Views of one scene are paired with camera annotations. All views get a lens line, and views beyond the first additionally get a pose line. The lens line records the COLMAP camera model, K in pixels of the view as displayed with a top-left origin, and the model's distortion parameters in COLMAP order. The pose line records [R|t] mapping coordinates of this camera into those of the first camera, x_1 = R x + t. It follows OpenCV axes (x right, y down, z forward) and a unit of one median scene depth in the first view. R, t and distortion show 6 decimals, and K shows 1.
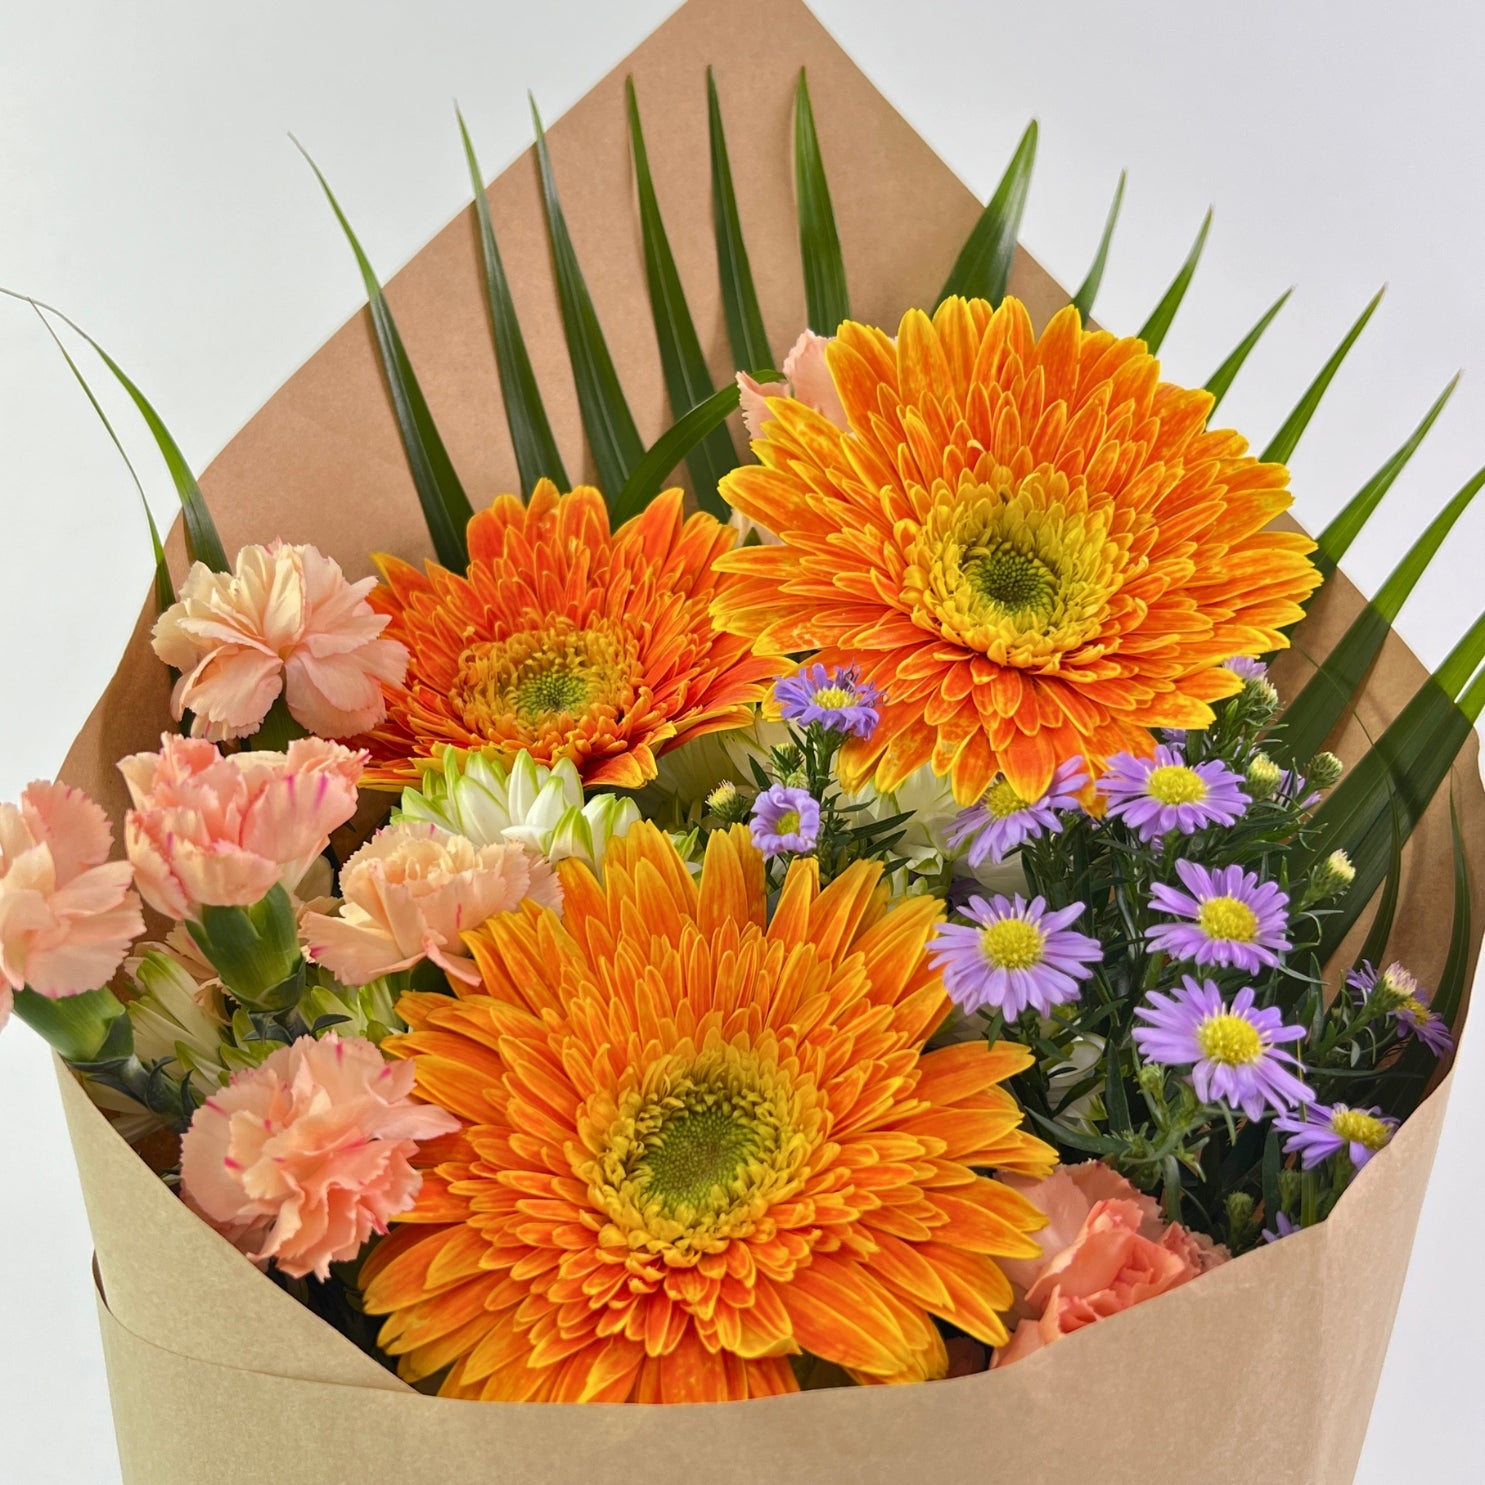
lens RADIAL K [[1513.8, 0, 750.0], [0, 1513.8, 779.2], [0, 0, 1]] dist [0.211748, -0.712784]
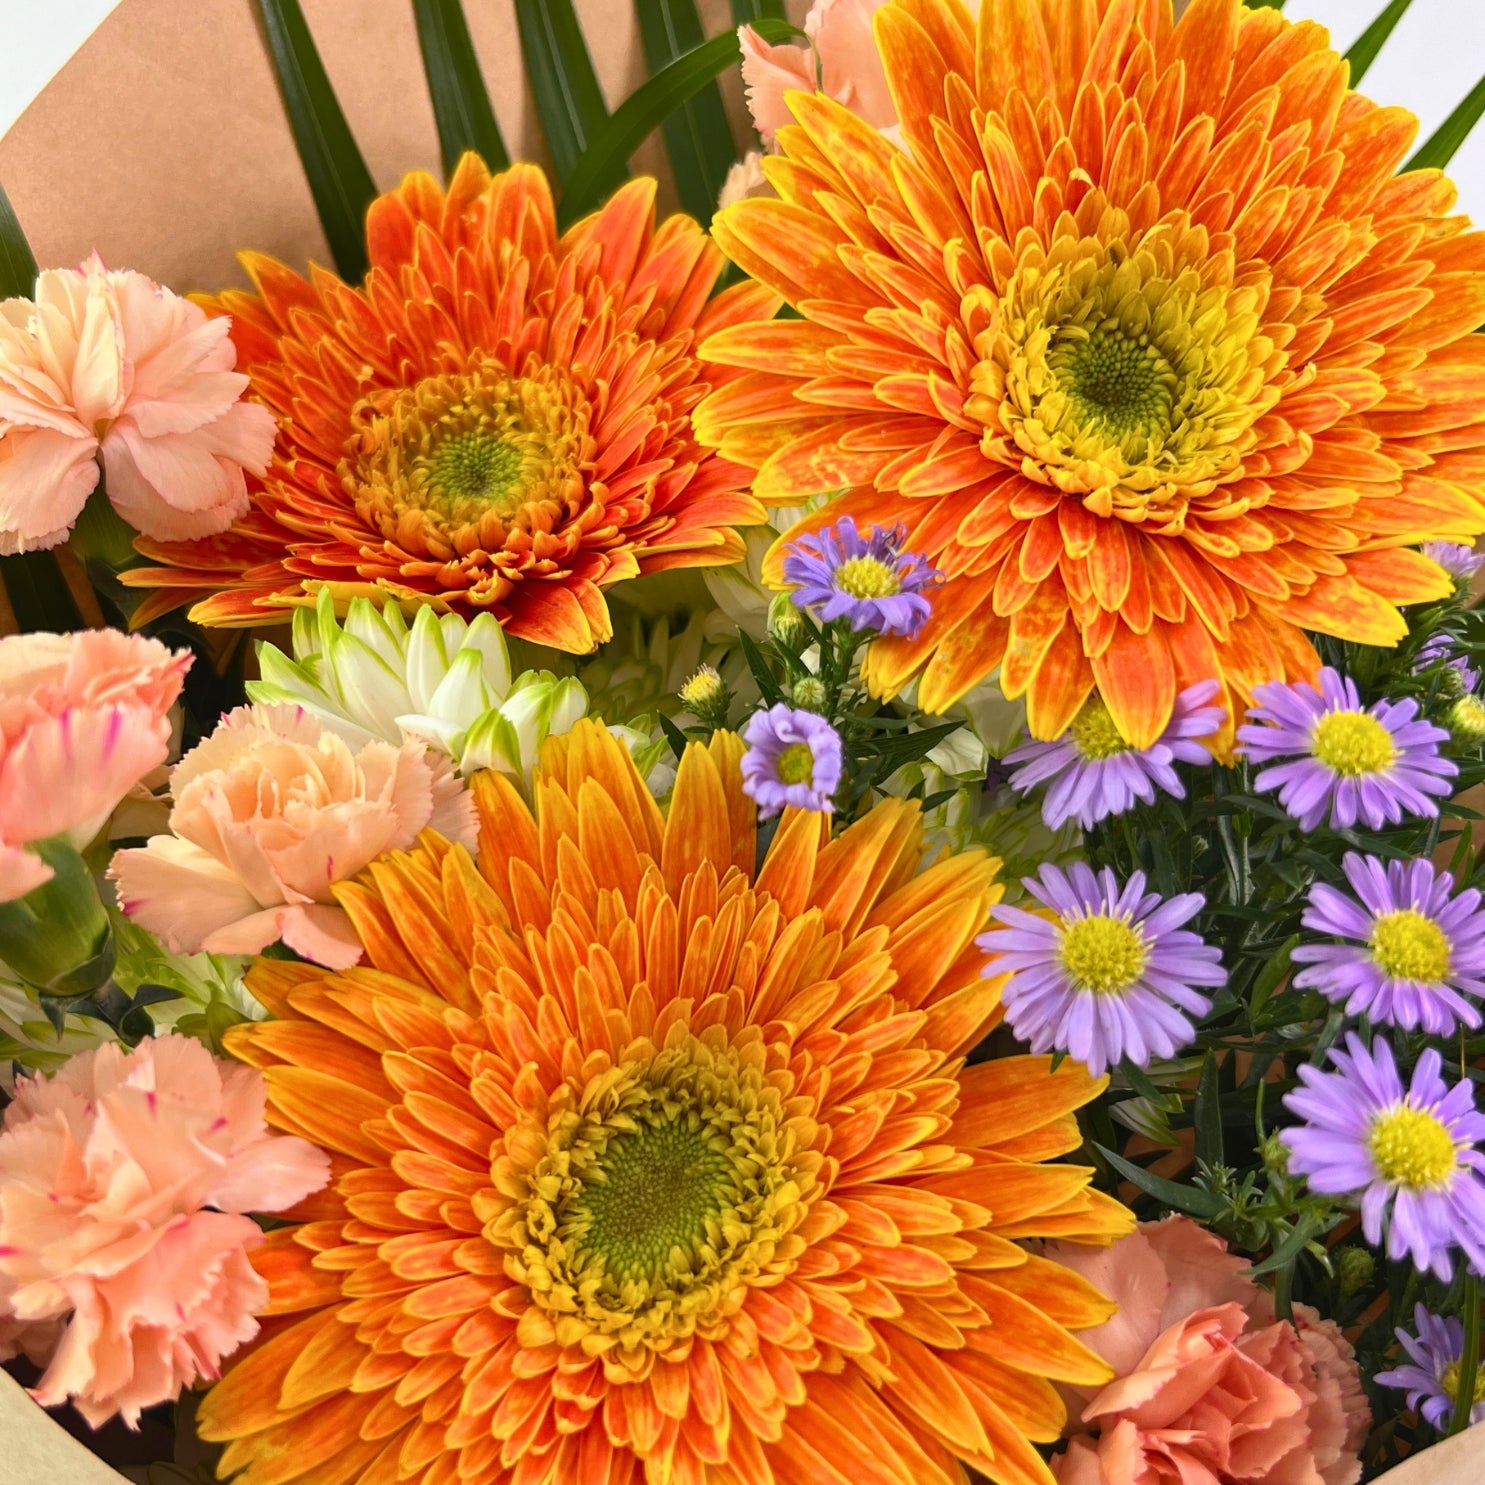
lens RADIAL K [[1606.7, 0, 733.2], [0, 1606.7, 761.9], [0, 0, 1]] dist [0.147907, -0.418592]
pose [[0.999005, 0.038903, 0.021809, -0.018558], [-0.042595, 0.977210, 0.207957, -0.114162], [-0.013221, -0.208679, 0.977895, 0.240986]]
